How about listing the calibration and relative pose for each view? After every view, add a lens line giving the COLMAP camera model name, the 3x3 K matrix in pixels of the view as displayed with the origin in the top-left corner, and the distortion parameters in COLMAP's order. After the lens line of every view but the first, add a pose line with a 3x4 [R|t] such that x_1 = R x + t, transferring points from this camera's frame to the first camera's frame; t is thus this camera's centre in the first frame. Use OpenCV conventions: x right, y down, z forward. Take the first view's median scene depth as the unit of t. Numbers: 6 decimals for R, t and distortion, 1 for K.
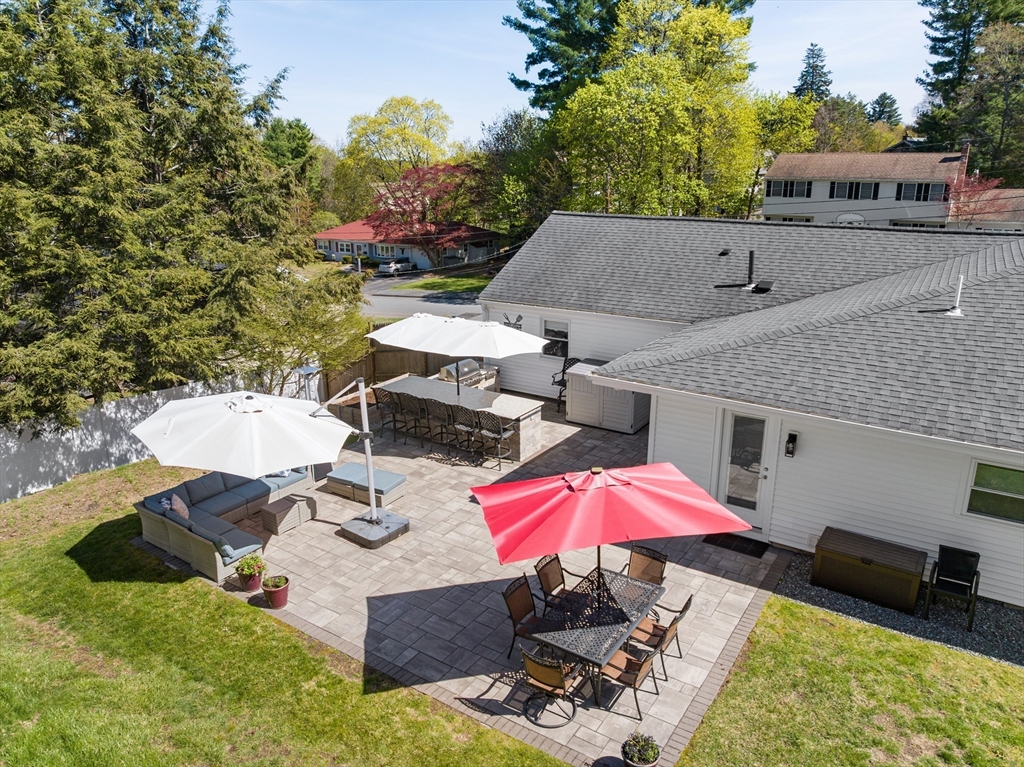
lens RADIAL K [[732.6, 0, 537.9], [0, 732.6, 380.5], [0, 0, 1]] dist [-0.035478, -0.003163]
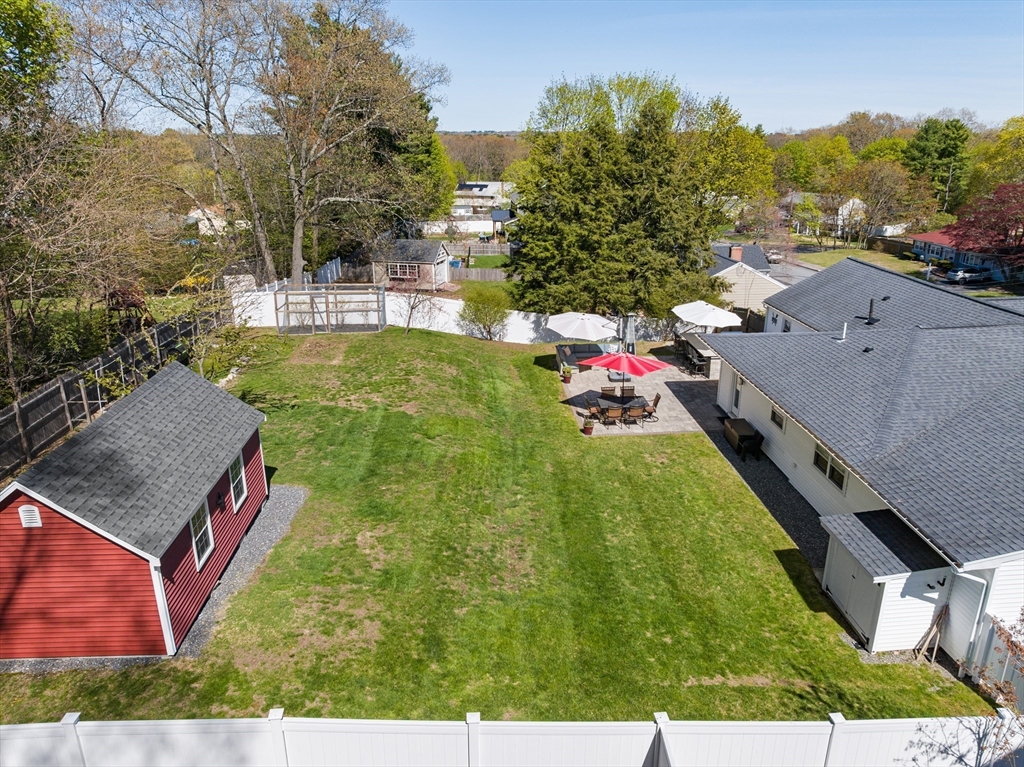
lens RADIAL K [[732.6, 0, 537.9], [0, 732.6, 380.5], [0, 0, 1]] dist [-0.035478, -0.003163]
pose [[0.626468, 0.251774, -0.737663, 1.243944], [-0.227993, 0.964193, 0.135466, -0.055874], [0.745357, 0.083317, 0.661439, -0.751386]]
